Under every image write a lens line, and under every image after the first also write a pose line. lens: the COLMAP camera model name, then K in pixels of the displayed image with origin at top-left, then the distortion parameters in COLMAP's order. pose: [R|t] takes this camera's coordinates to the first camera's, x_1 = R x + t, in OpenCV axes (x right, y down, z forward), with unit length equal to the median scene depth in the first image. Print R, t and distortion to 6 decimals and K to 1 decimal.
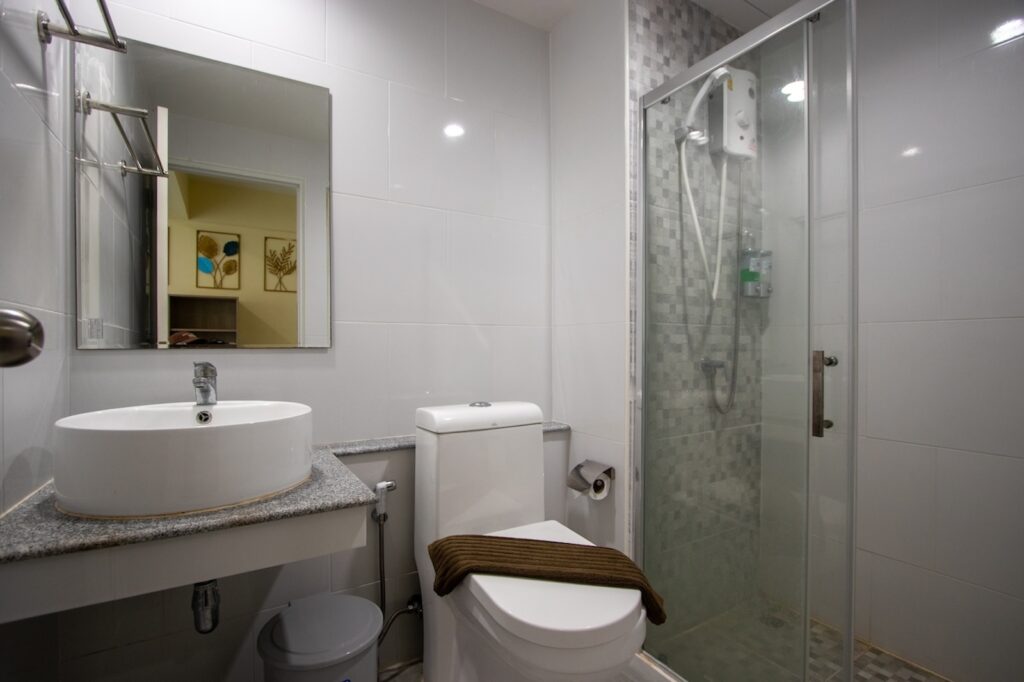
lens RADIAL K [[463.7, 0, 517.1], [0, 463.7, 346.9], [0, 0, 1]] dist [-0.013875, -0.000106]
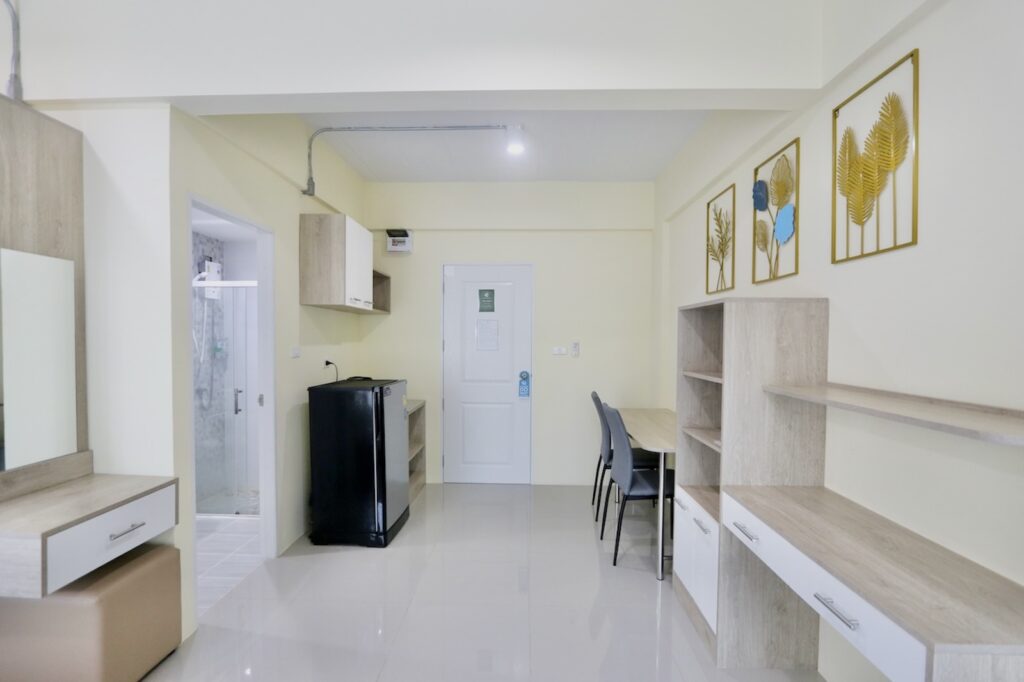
lens RADIAL K [[485.1, 0, 502.5], [0, 485.1, 347.2], [0, 0, 1]] dist [-0.014069, 0.001356]
pose [[0.564757, -0.020504, 0.825003, -0.679599], [-0.003695, 0.999618, 0.027374, -0.235223], [-0.825249, -0.018508, 0.564466, -1.526169]]
